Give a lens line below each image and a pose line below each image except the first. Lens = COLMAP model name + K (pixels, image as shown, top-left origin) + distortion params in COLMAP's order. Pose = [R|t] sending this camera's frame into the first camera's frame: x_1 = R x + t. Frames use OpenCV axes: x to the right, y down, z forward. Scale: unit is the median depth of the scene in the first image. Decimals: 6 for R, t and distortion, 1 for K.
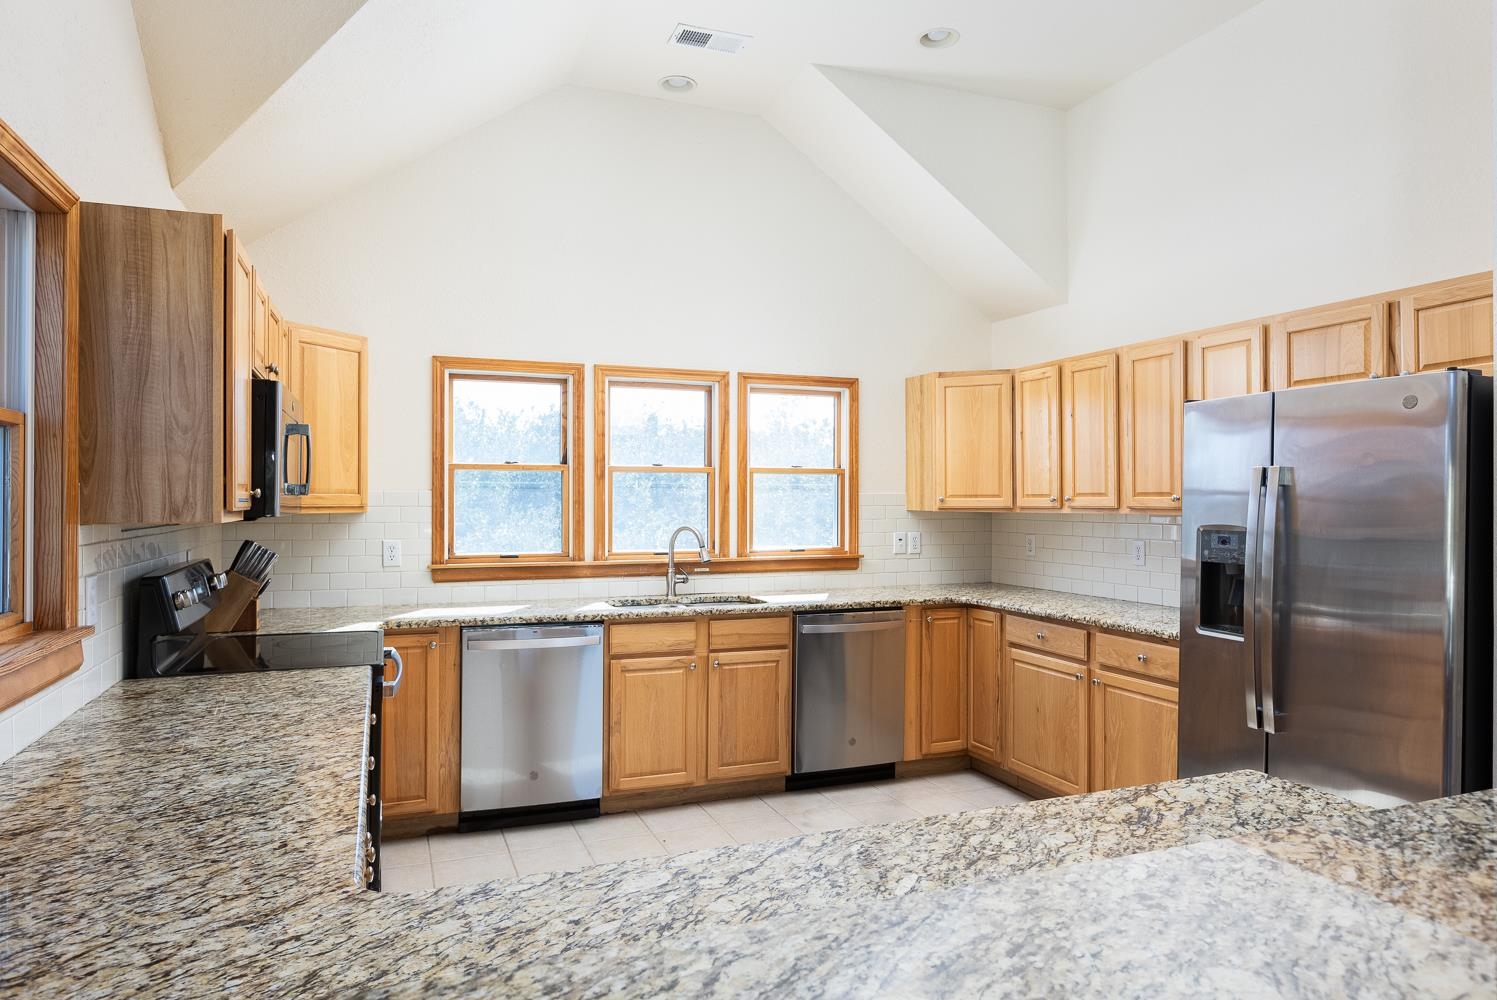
lens RADIAL K [[931.1, 0, 742.0], [0, 931.1, 496.1], [0, 0, 1]] dist [0.004262, 0.000047]
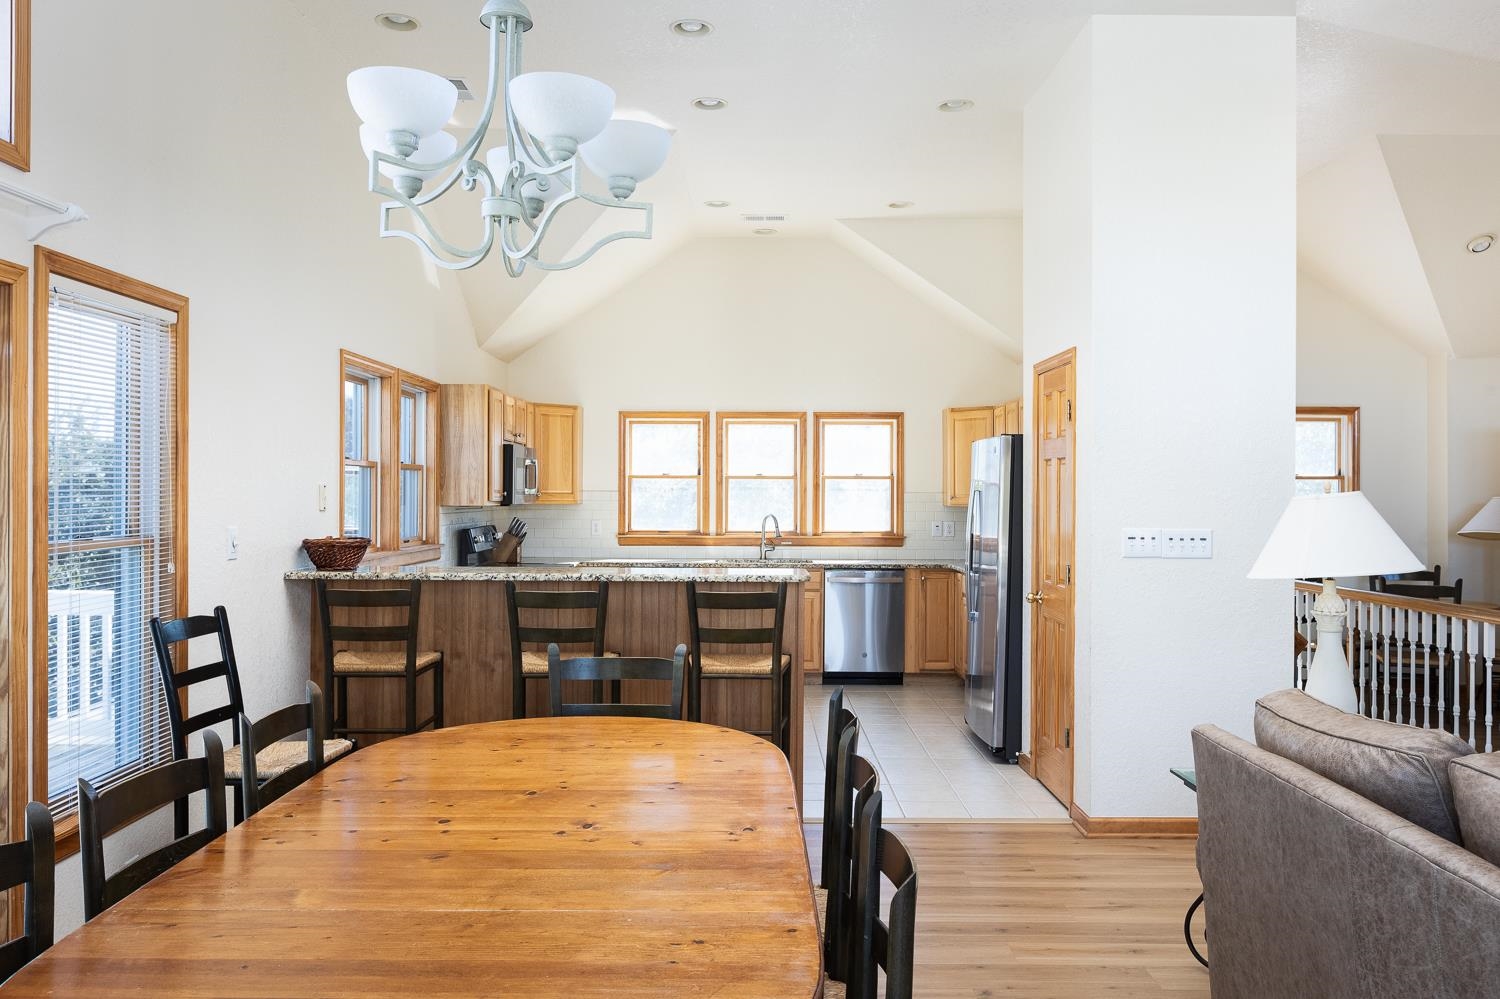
lens RADIAL K [[1143.7, 0, 750.0], [0, 1143.7, 499.5], [0, 0, 1]] dist [0.000950, 0.001226]
pose [[0.933673, 0.006237, -0.358072, 0.623222], [-0.002927, 0.999948, 0.009786, -0.010896], [0.358115, -0.008089, 0.933643, -0.839092]]
